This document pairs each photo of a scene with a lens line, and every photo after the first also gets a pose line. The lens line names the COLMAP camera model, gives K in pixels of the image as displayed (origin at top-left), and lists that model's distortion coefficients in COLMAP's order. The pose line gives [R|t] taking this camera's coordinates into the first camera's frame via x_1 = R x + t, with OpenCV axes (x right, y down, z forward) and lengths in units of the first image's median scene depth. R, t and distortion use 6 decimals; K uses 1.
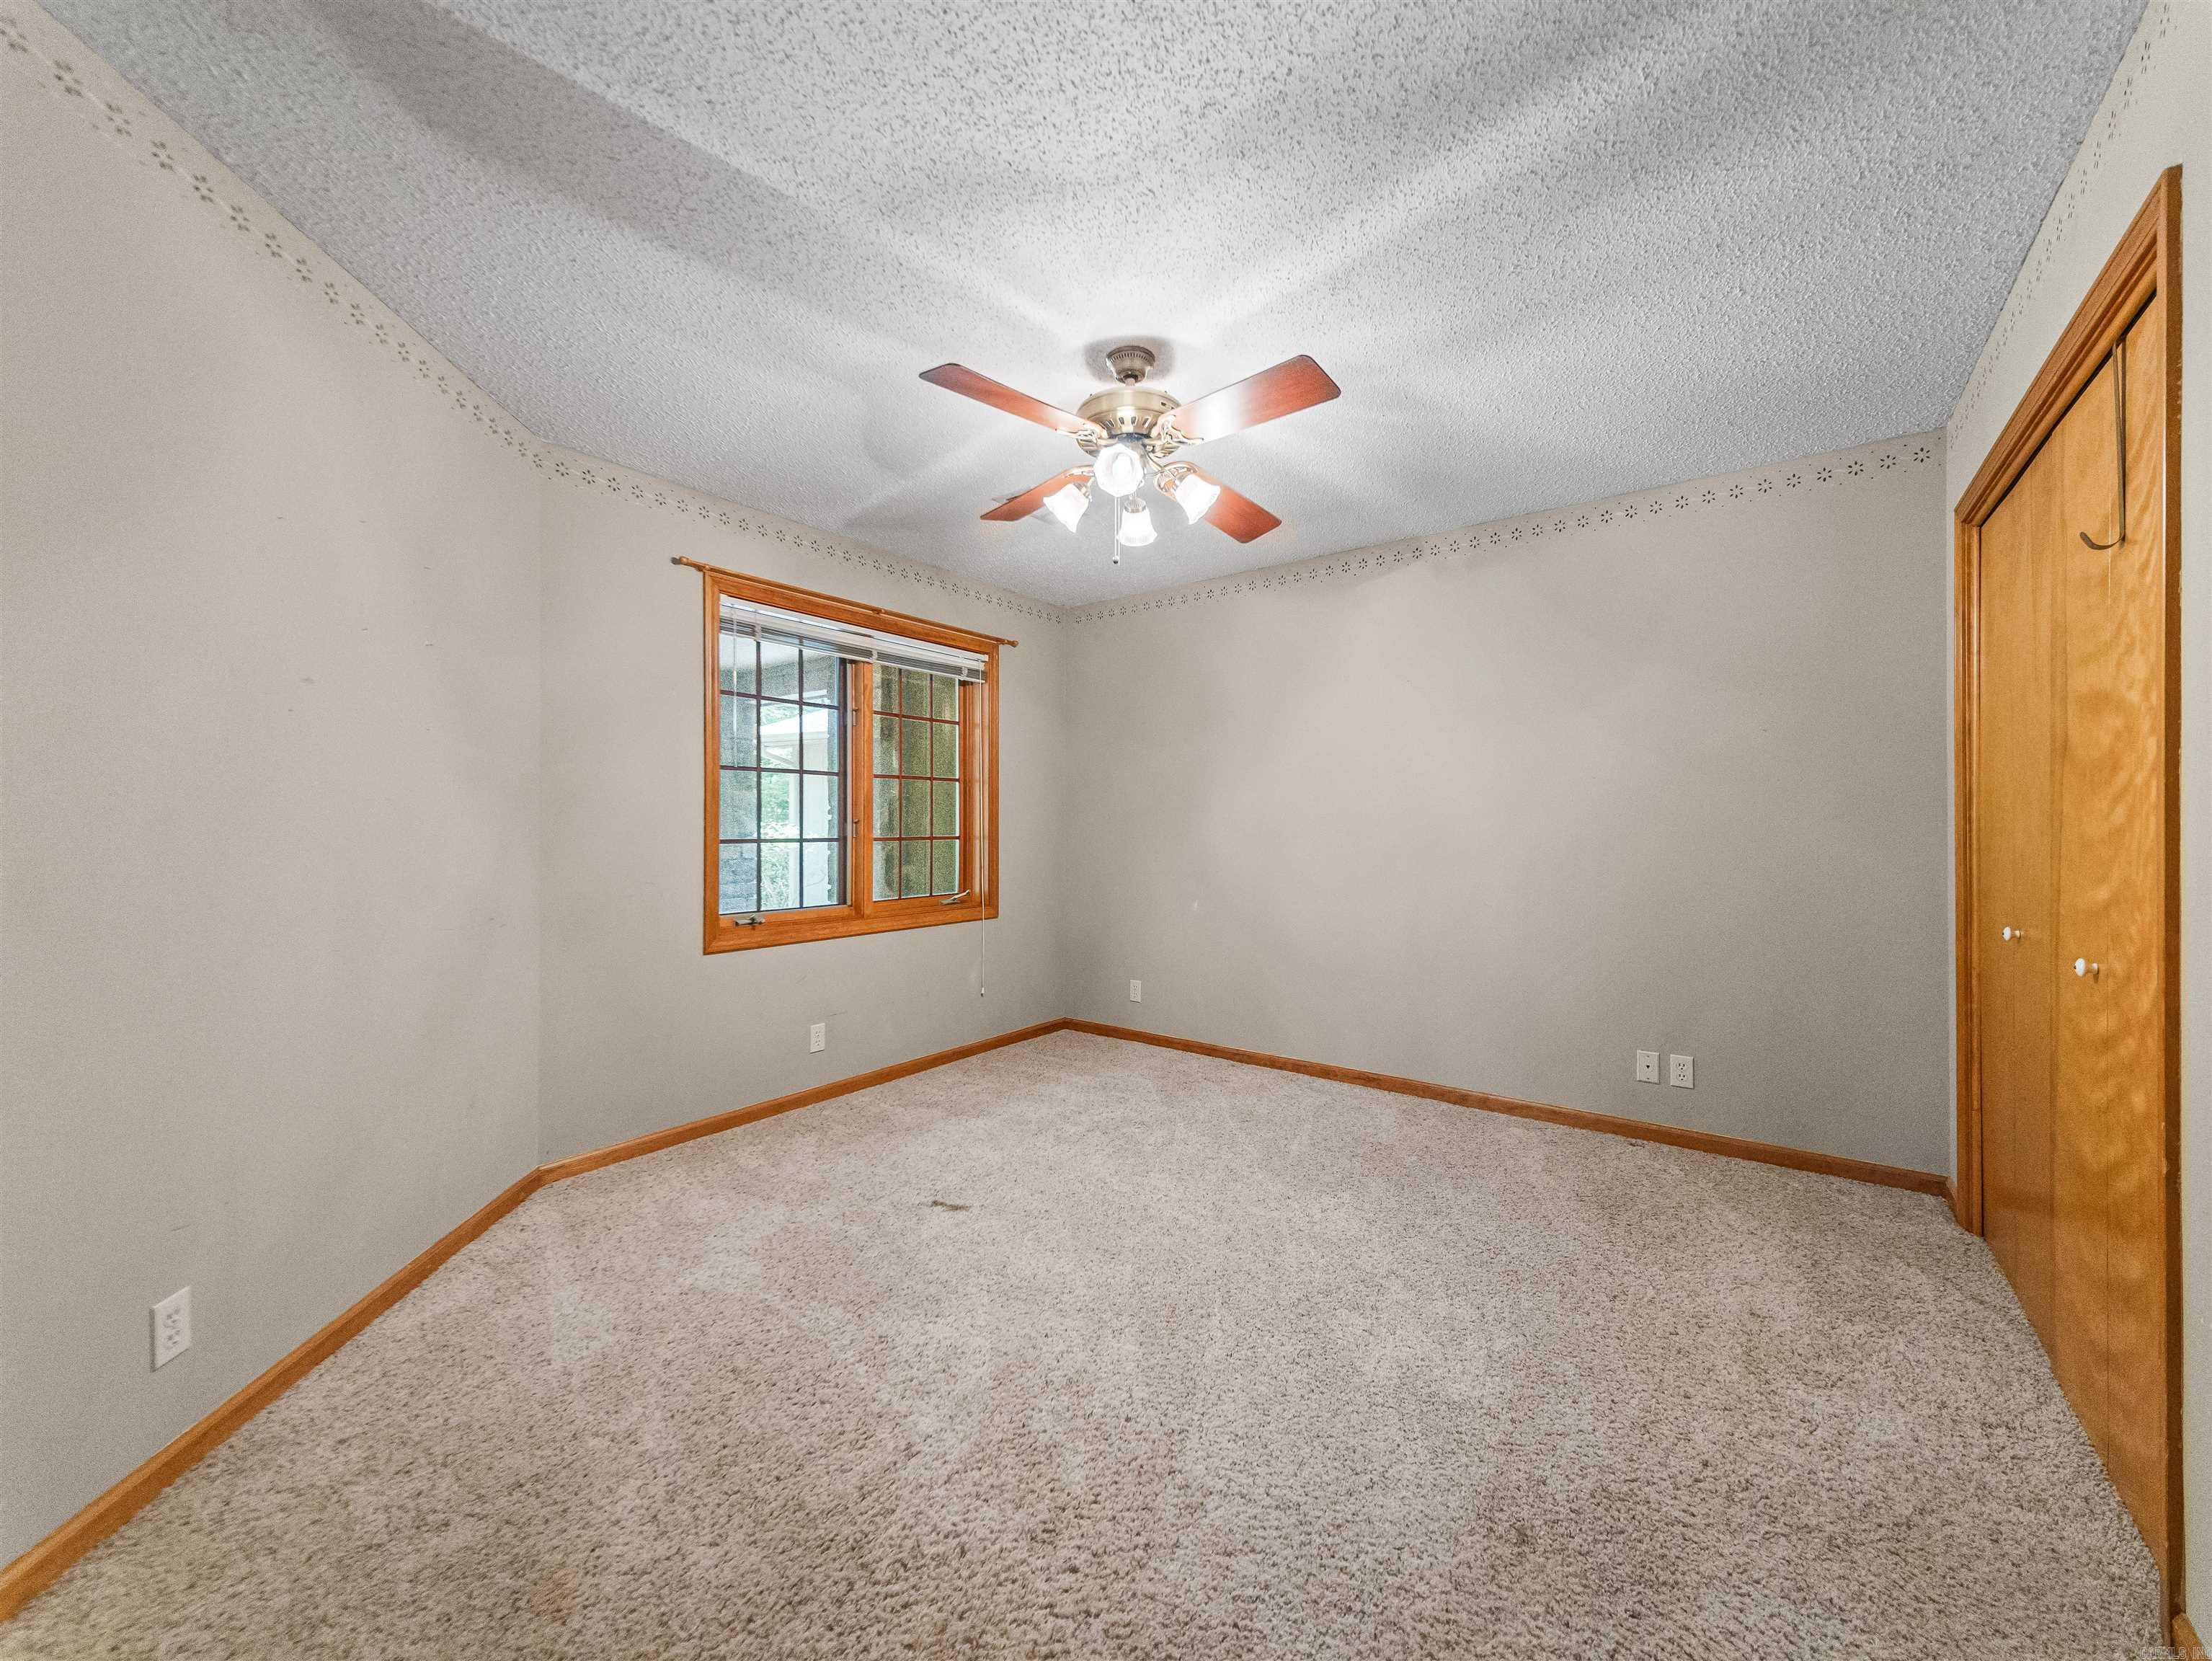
lens RADIAL K [[860.9, 0, 1106.0], [0, 860.9, 830.5], [0, 0, 1]] dist [0.034412, -0.012228]
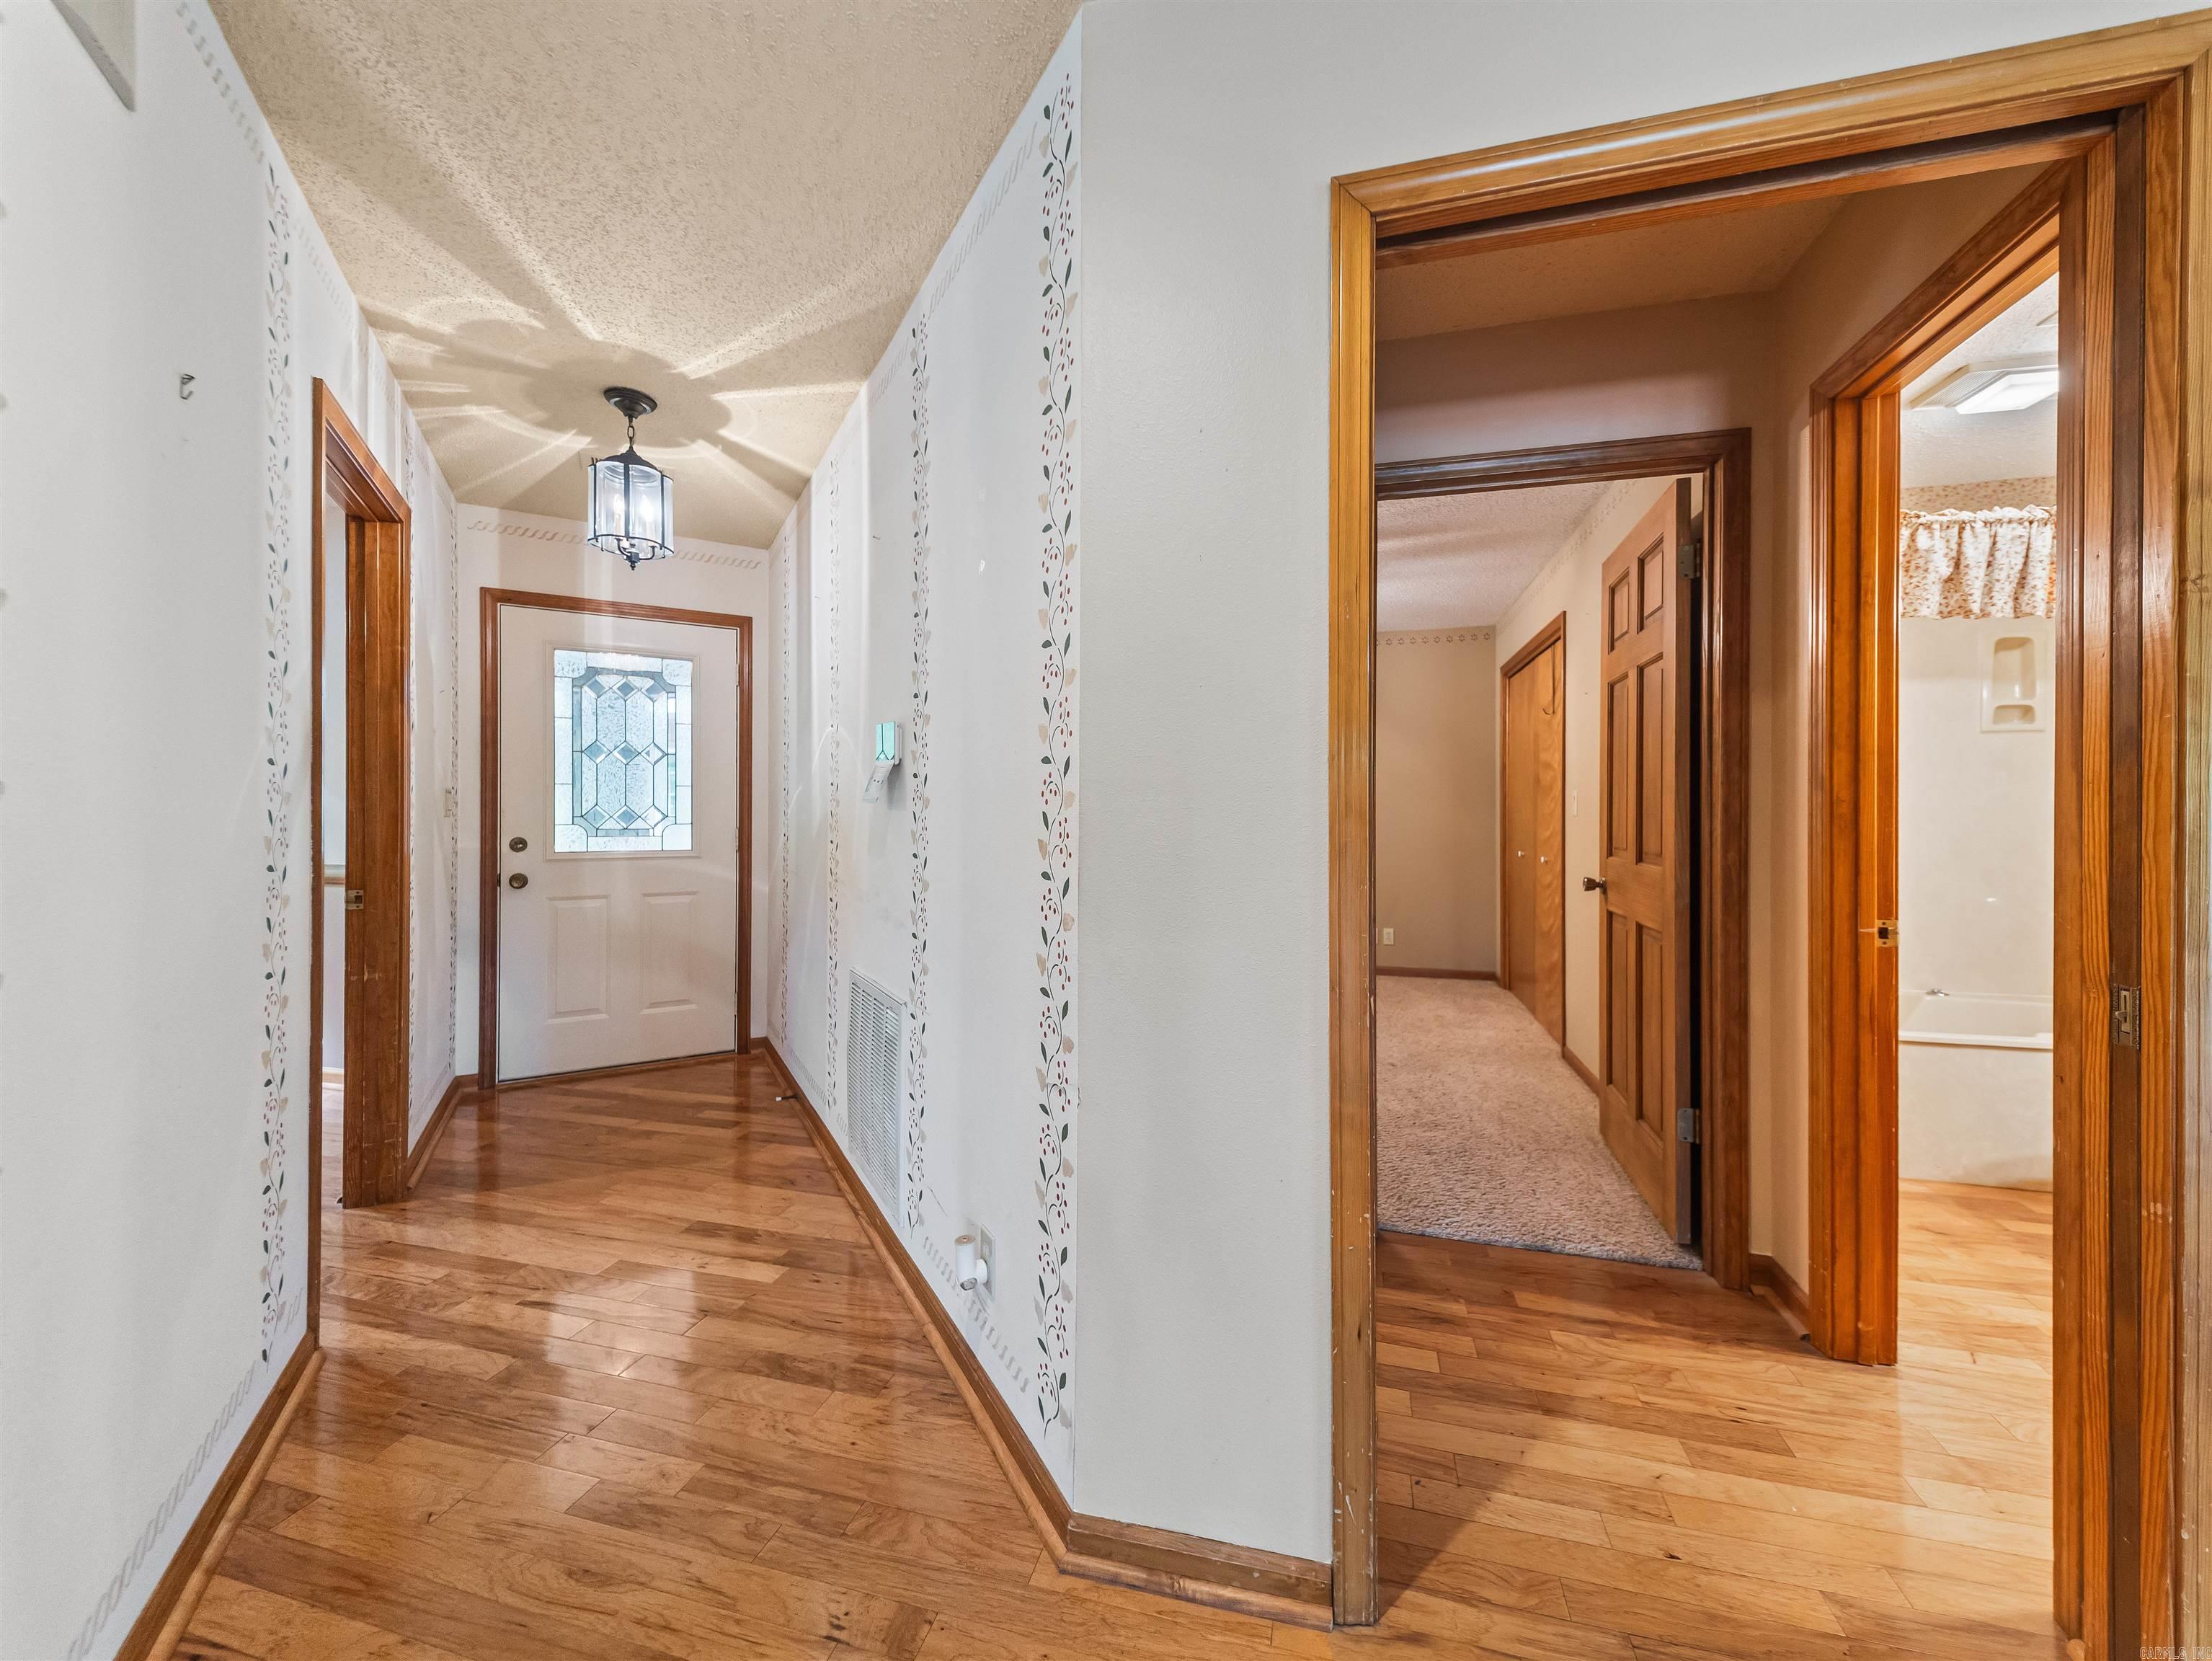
lens RADIAL K [[860.9, 0, 1106.0], [0, 860.9, 830.5], [0, 0, 1]] dist [0.034412, -0.012228]
pose [[0.934683, -0.005899, 0.355435, -0.966663], [0.003291, 0.999963, 0.007943, 0.026440], [-0.355468, -0.006254, 0.934667, -0.896953]]
